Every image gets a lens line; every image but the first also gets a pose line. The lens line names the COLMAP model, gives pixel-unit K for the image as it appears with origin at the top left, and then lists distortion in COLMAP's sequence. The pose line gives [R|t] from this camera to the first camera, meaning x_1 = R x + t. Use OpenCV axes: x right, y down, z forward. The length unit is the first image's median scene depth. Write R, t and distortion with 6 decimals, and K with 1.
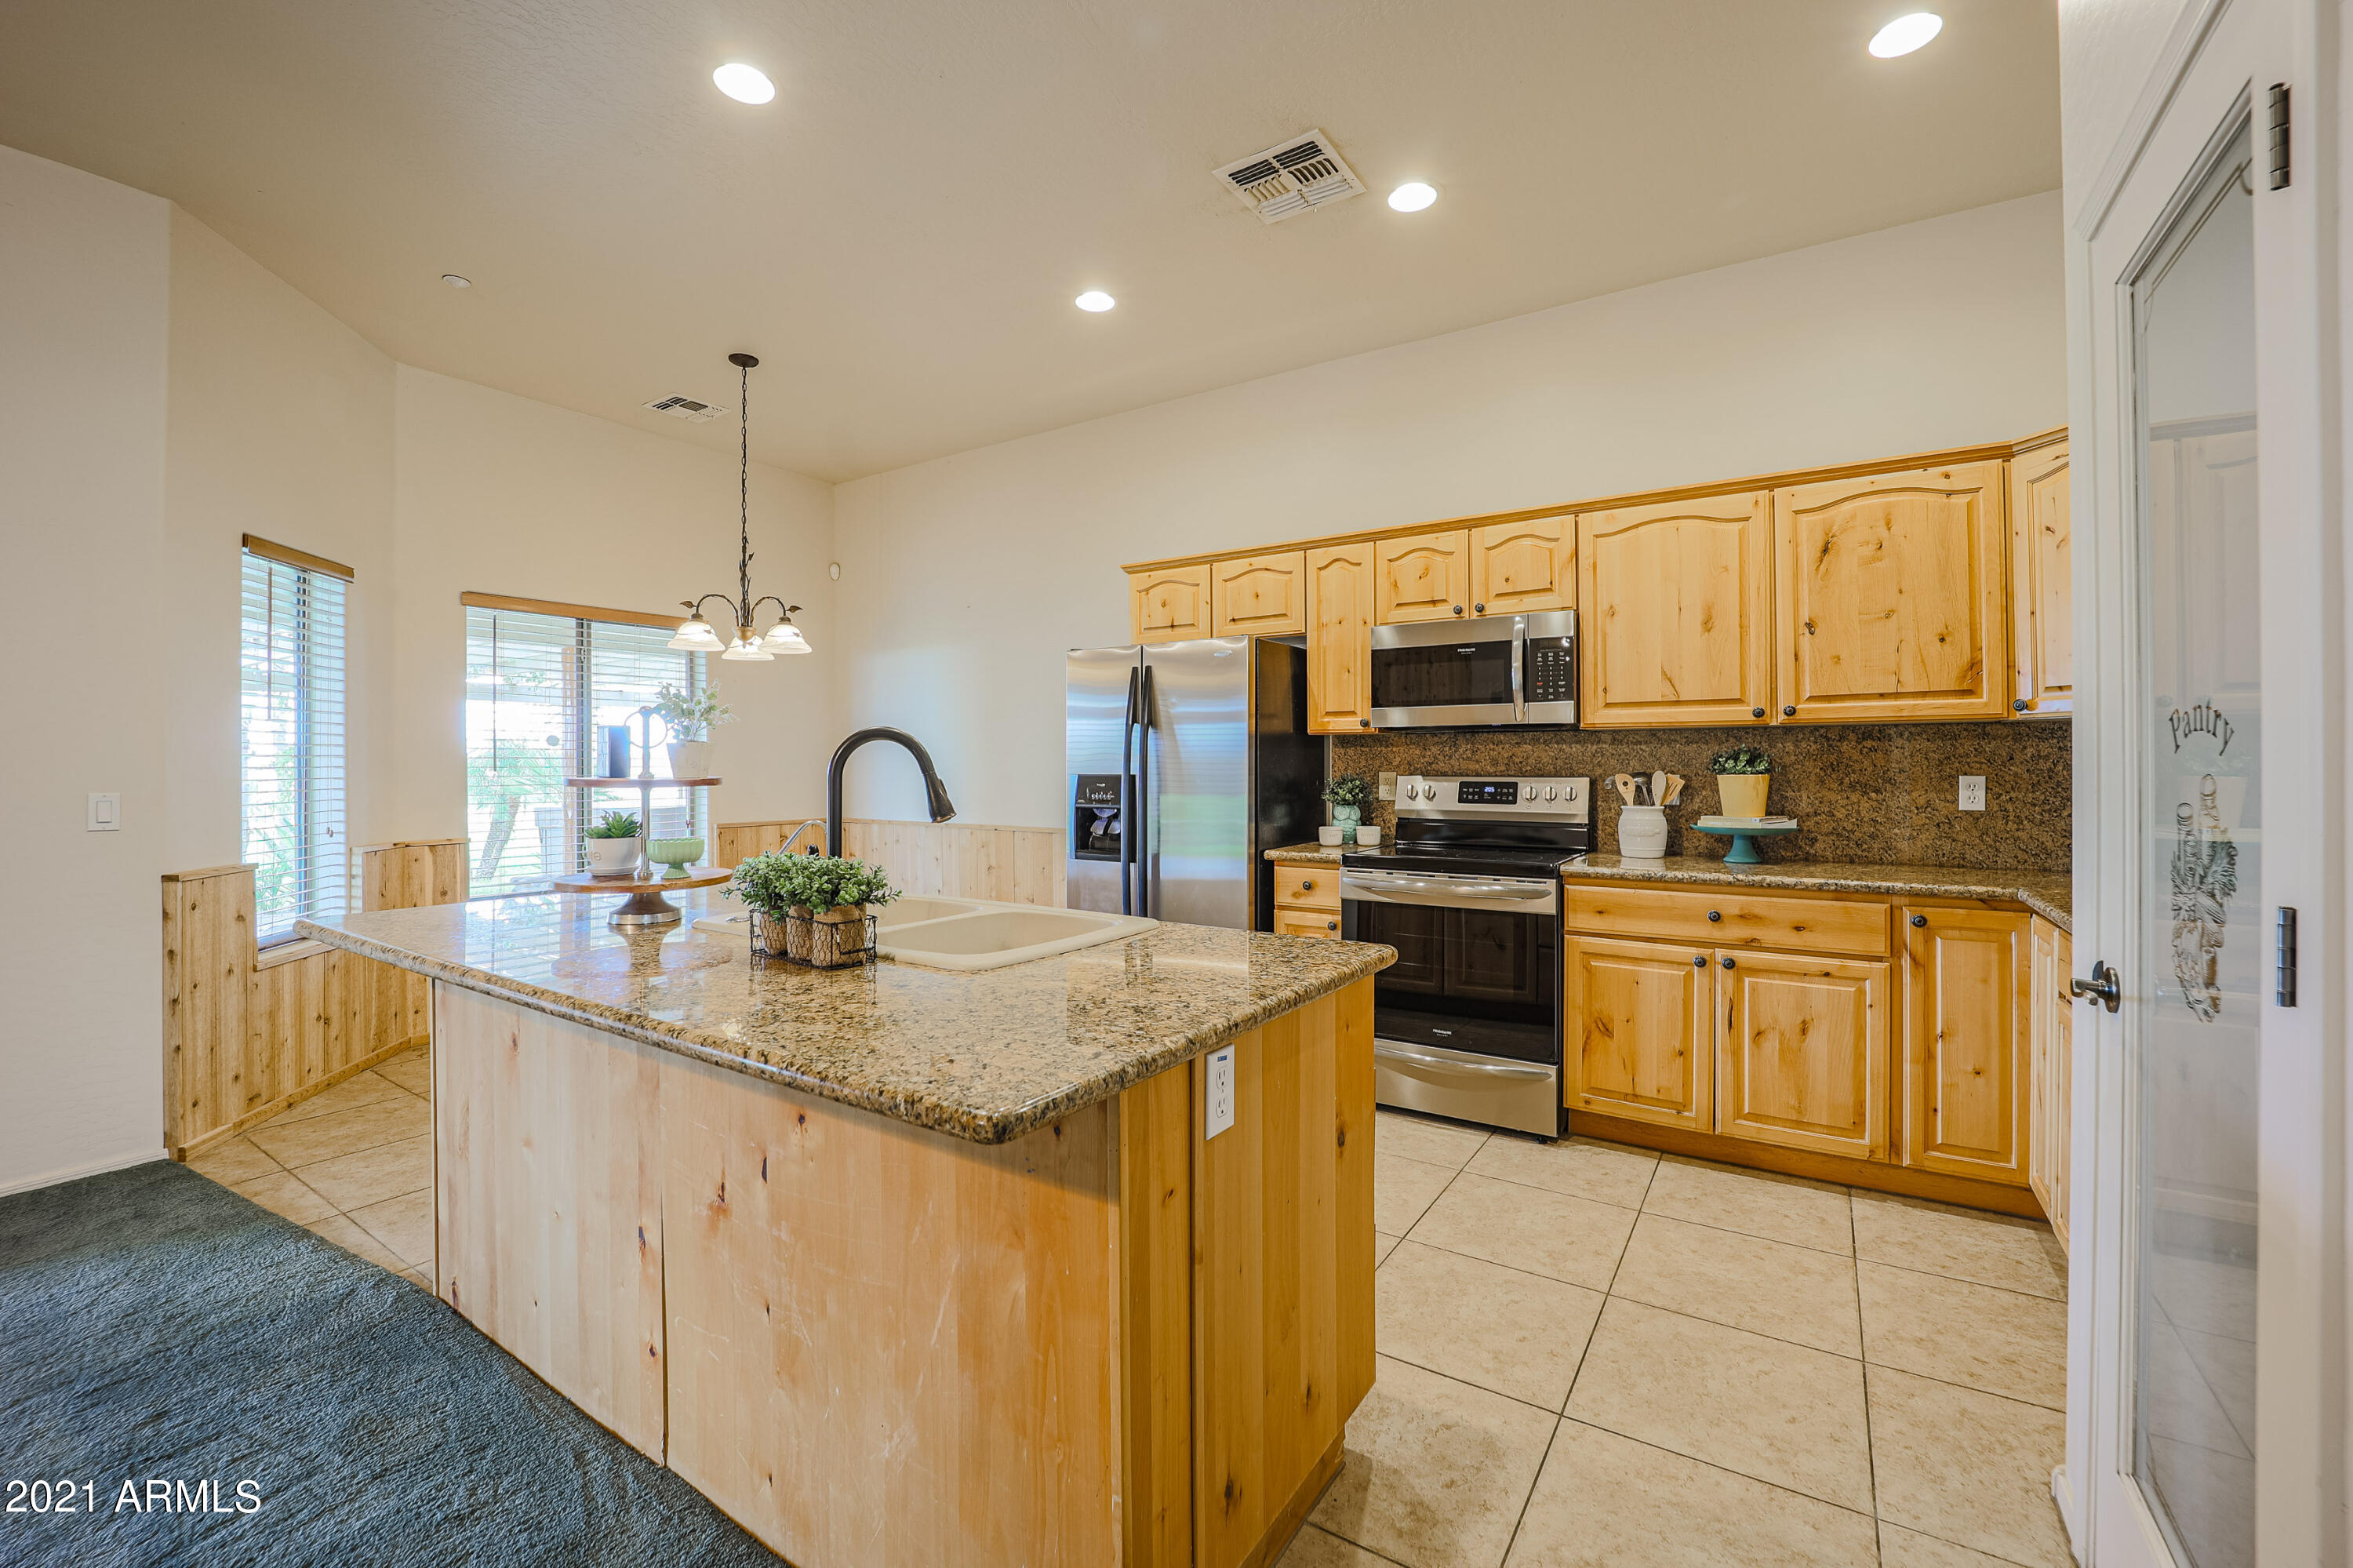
lens RADIAL K [[967.9, 0, 1178.5], [0, 967.9, 756.6], [0, 0, 1]] dist [-0.018157, -0.001907]
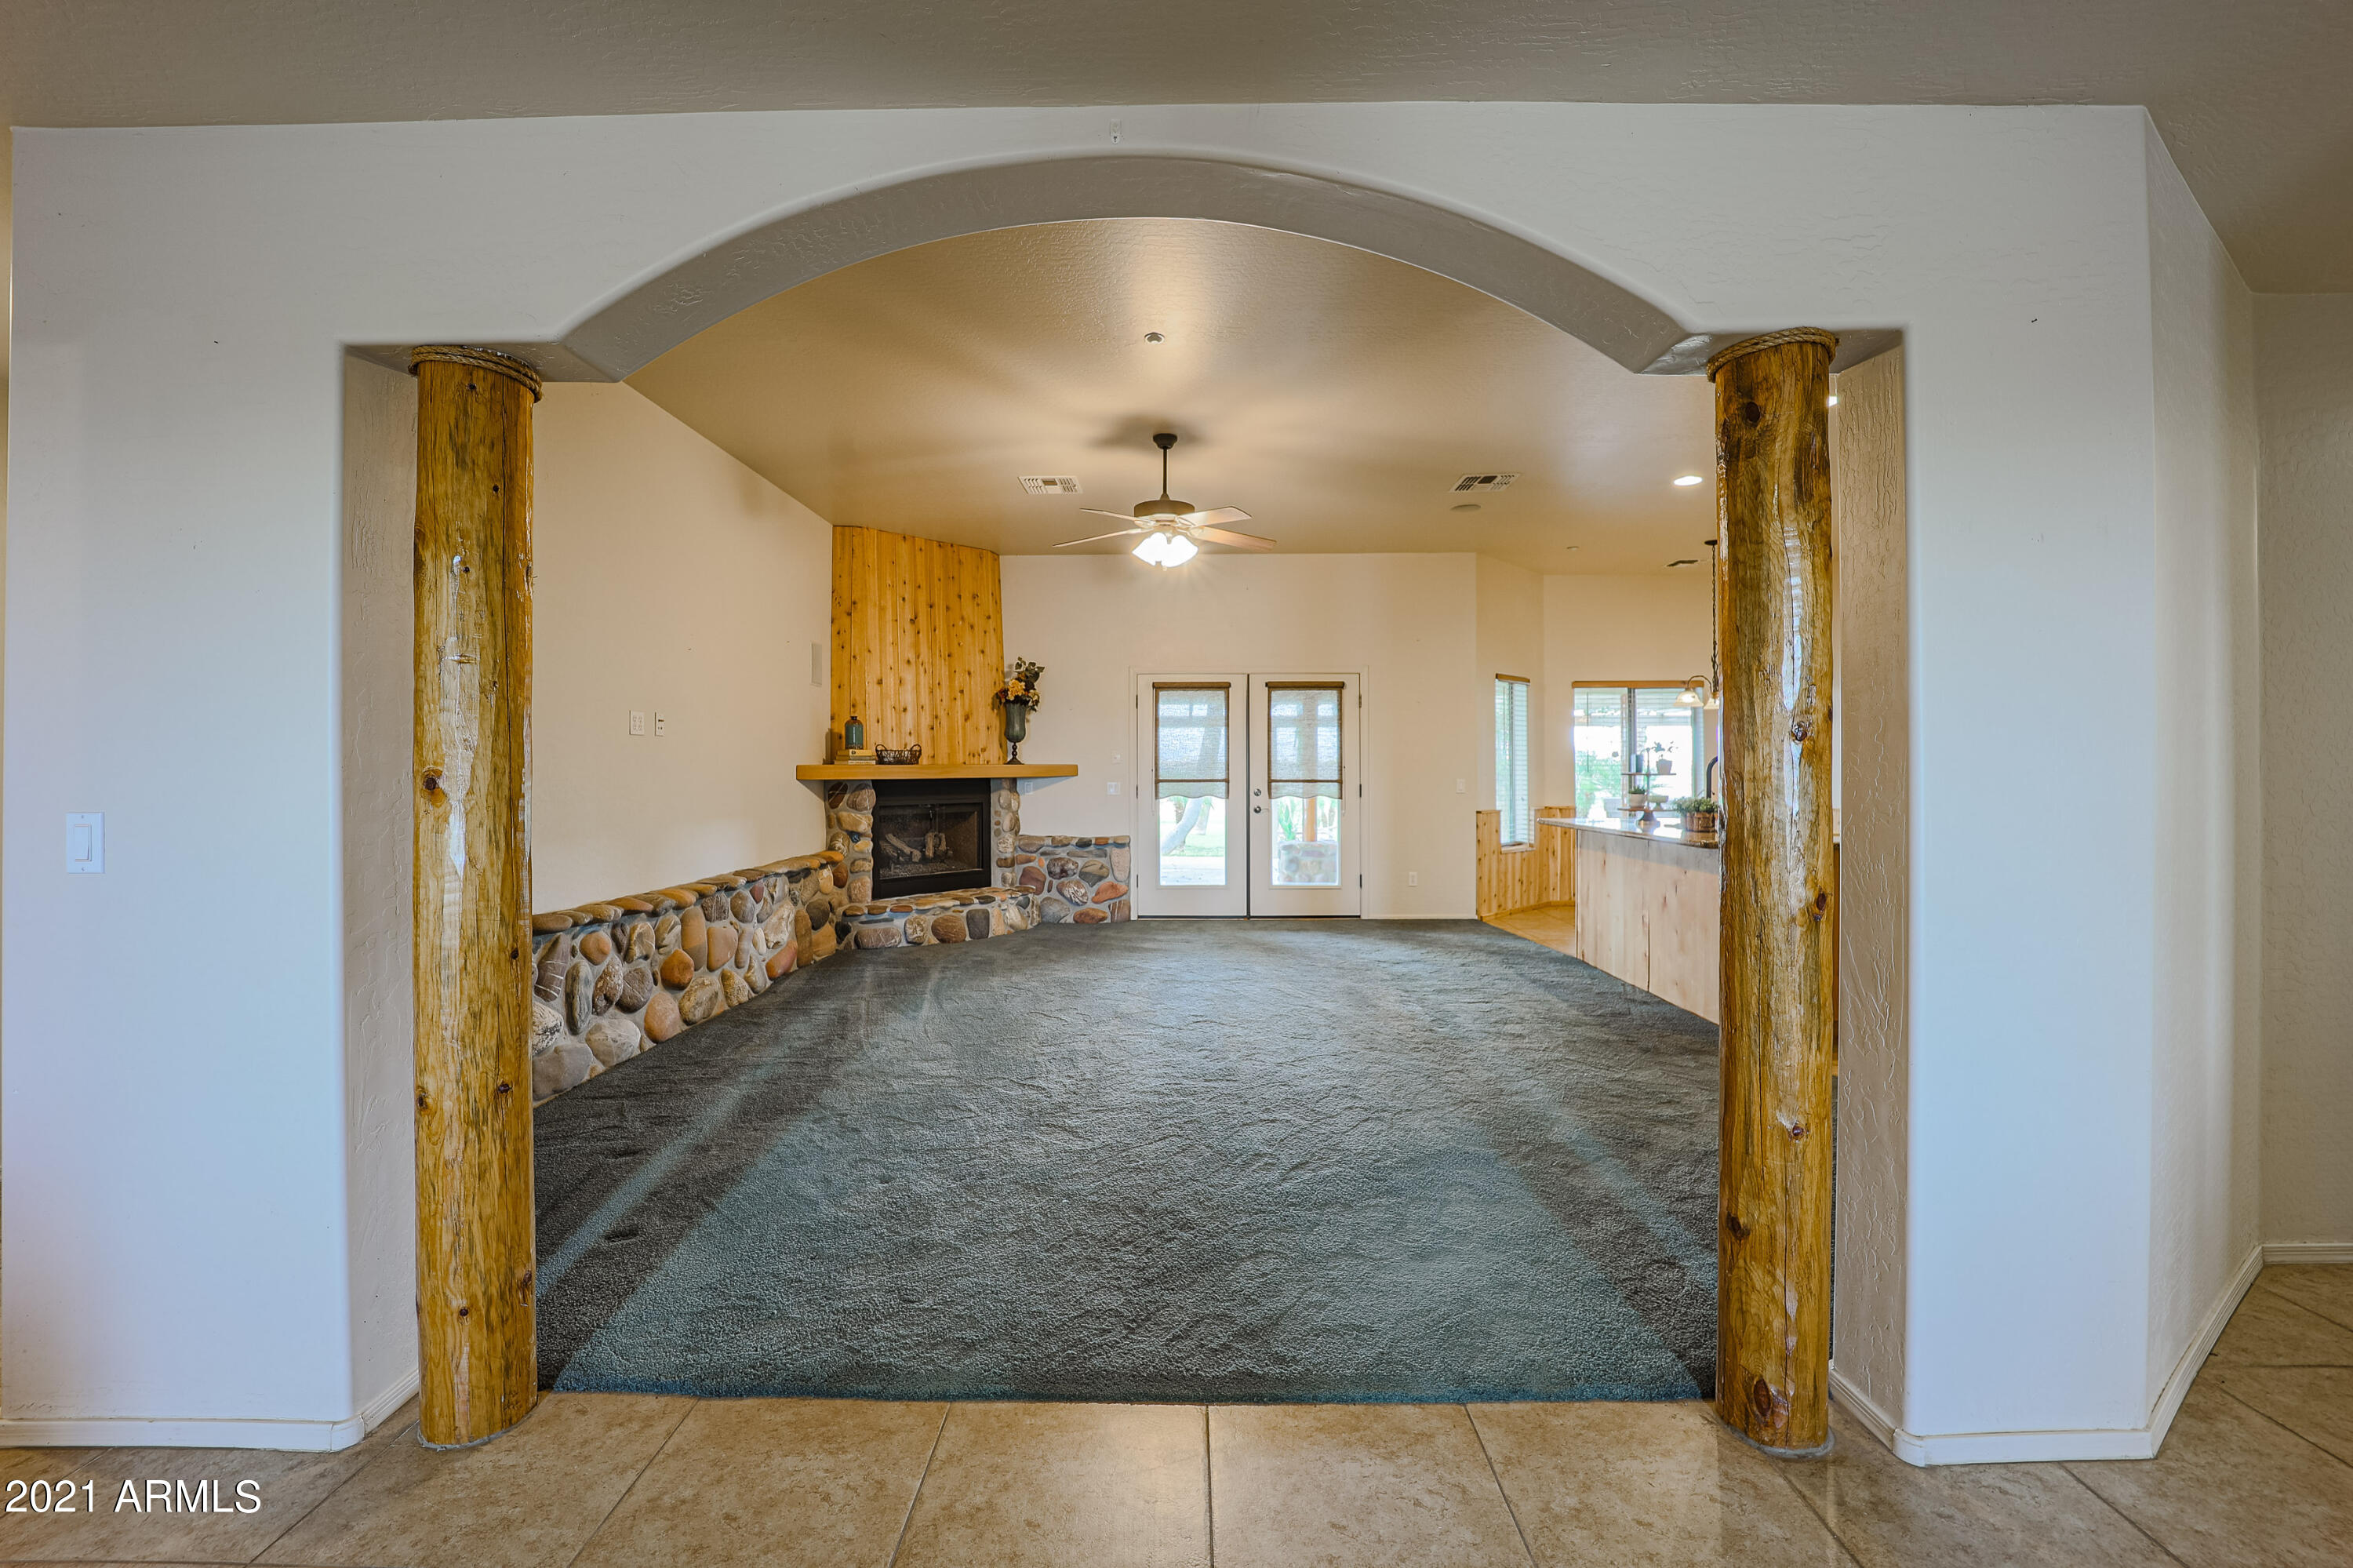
lens RADIAL K [[967.9, 0, 1178.0], [0, 967.9, 766.2], [0, 0, 1]] dist [-0.018157, -0.001907]
pose [[0.537523, -0.002335, -0.843246, 0.639313], [0.004502, 0.999990, 0.000100, -0.001632], [0.843237, -0.003850, 0.537528, -0.985444]]
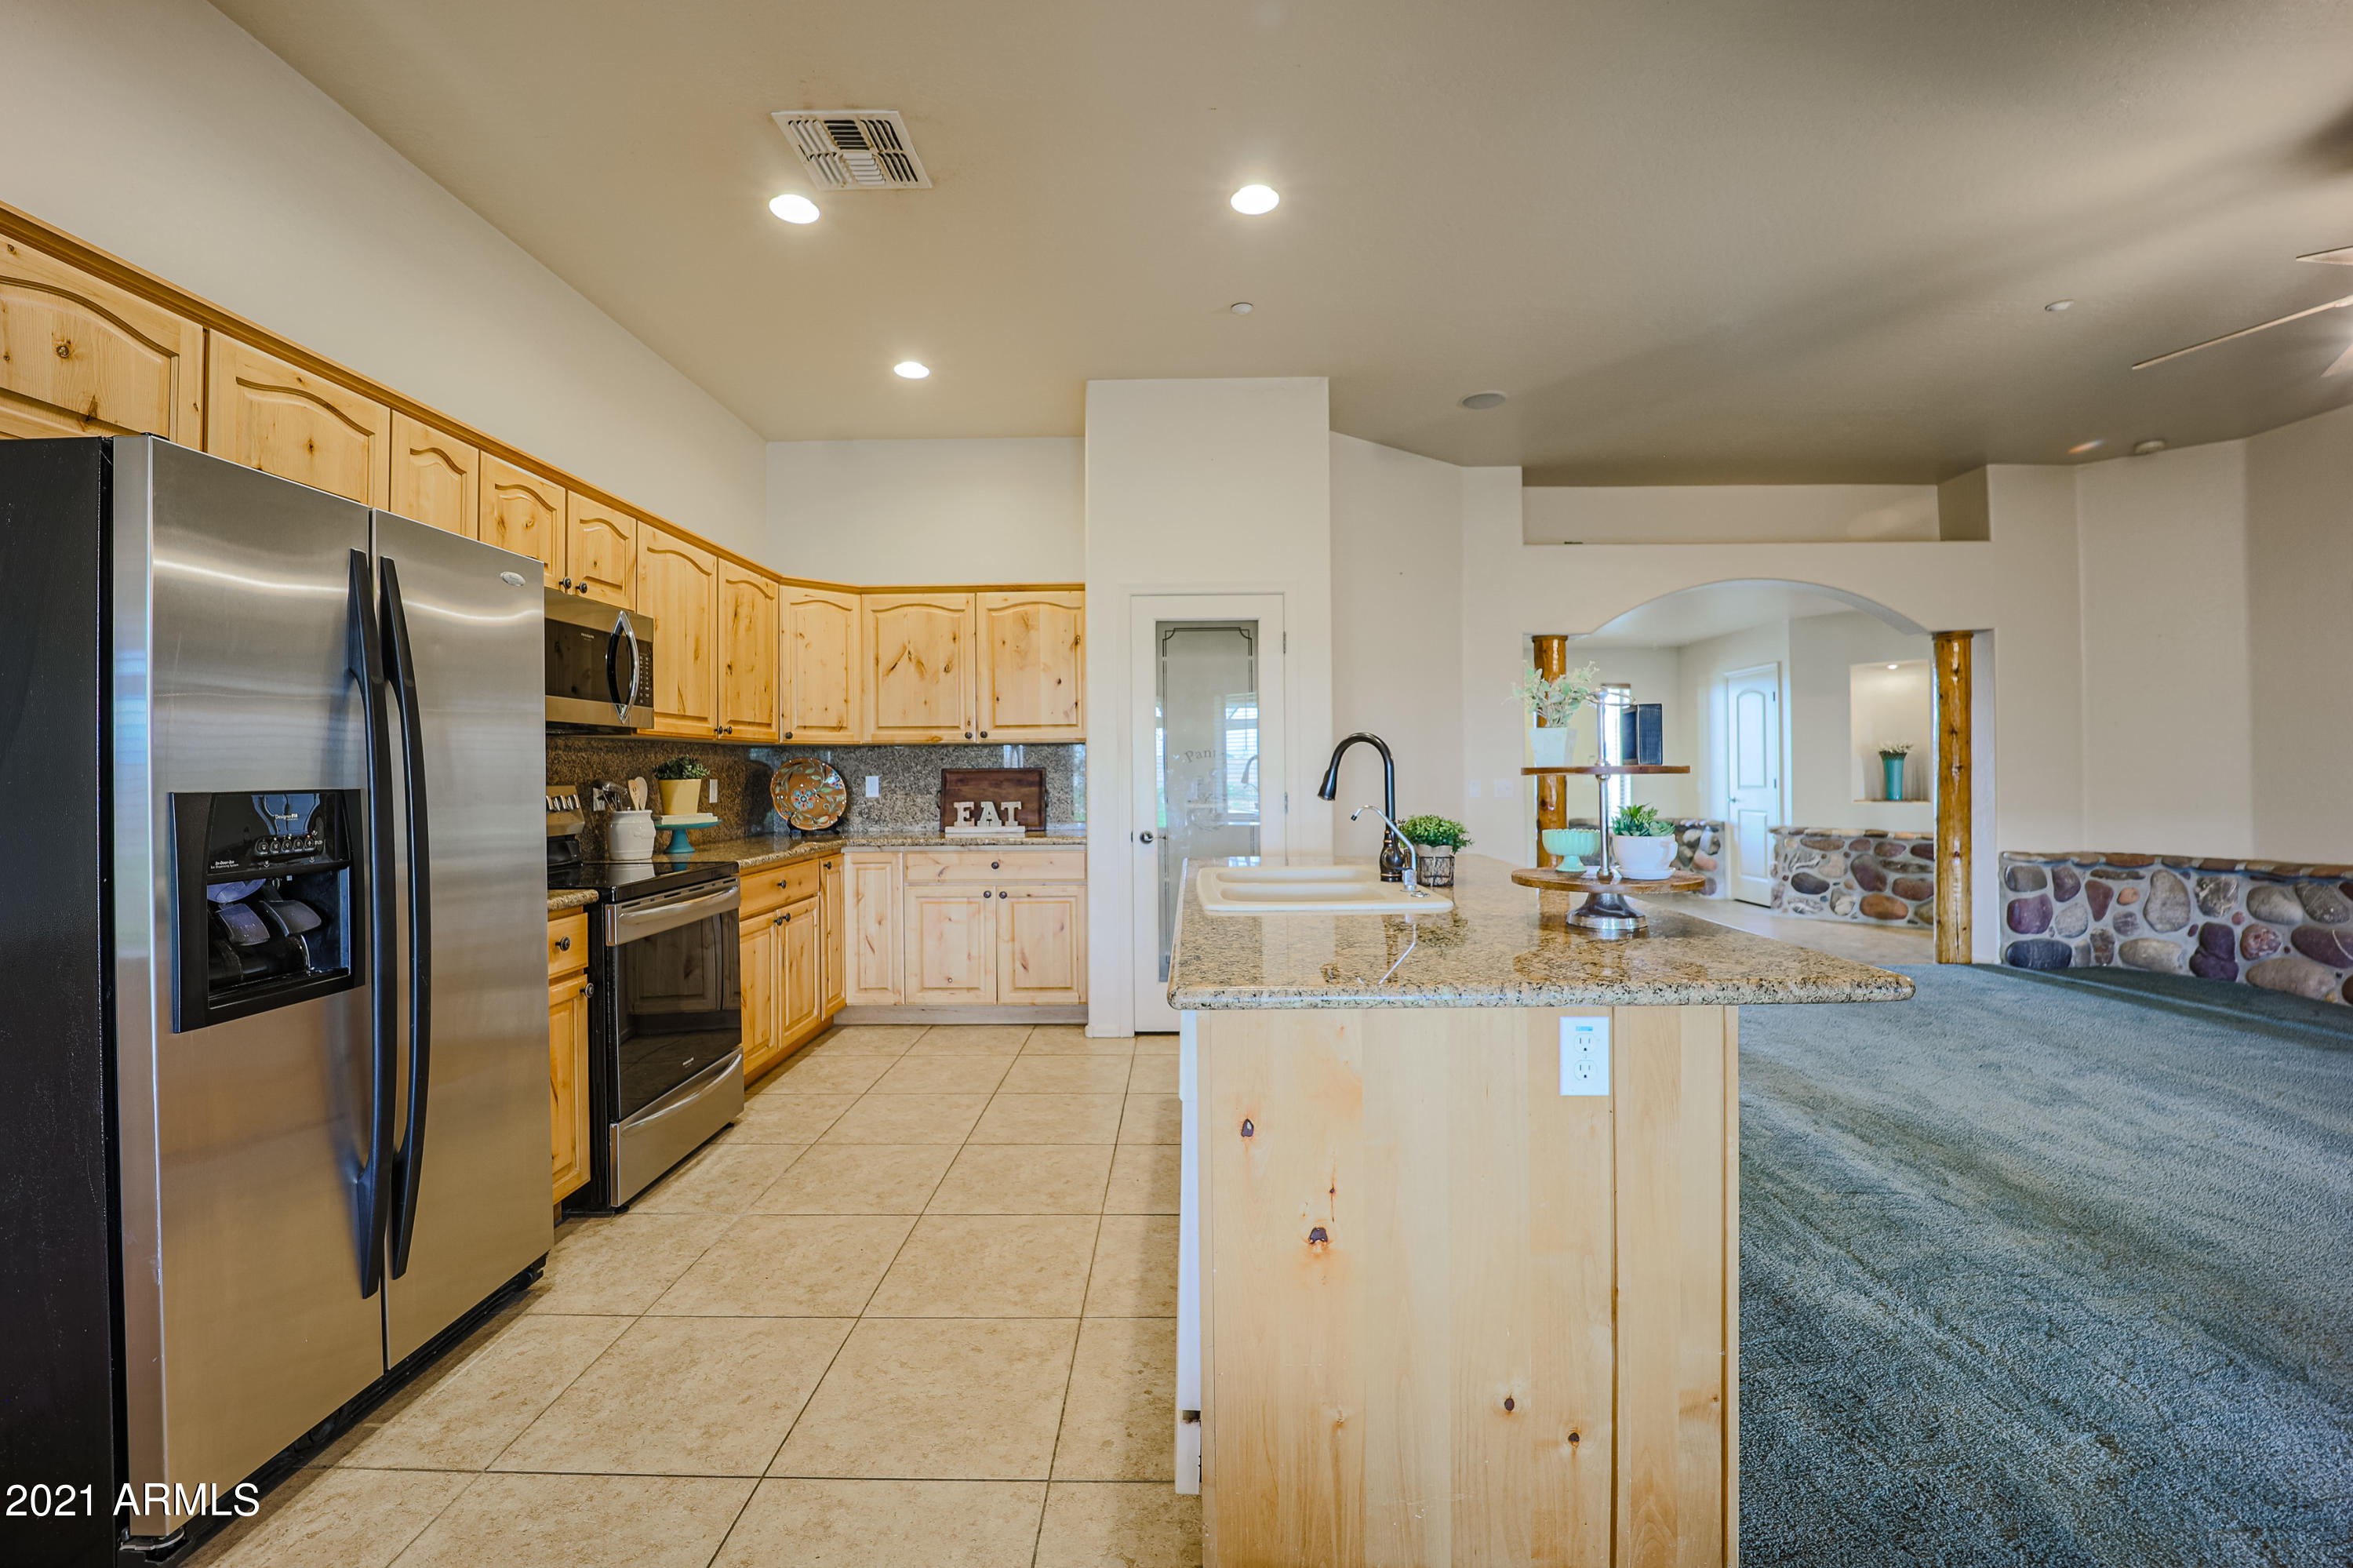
lens RADIAL K [[967.9, 0, 1182.0], [0, 967.9, 766.3], [0, 0, 1]] dist [-0.018157, -0.001907]
pose [[-0.541716, 0.012035, 0.840476, -0.725877], [0.006589, 0.999928, -0.010072, 0.017174], [-0.840536, 0.000081, -0.541756, 1.066605]]
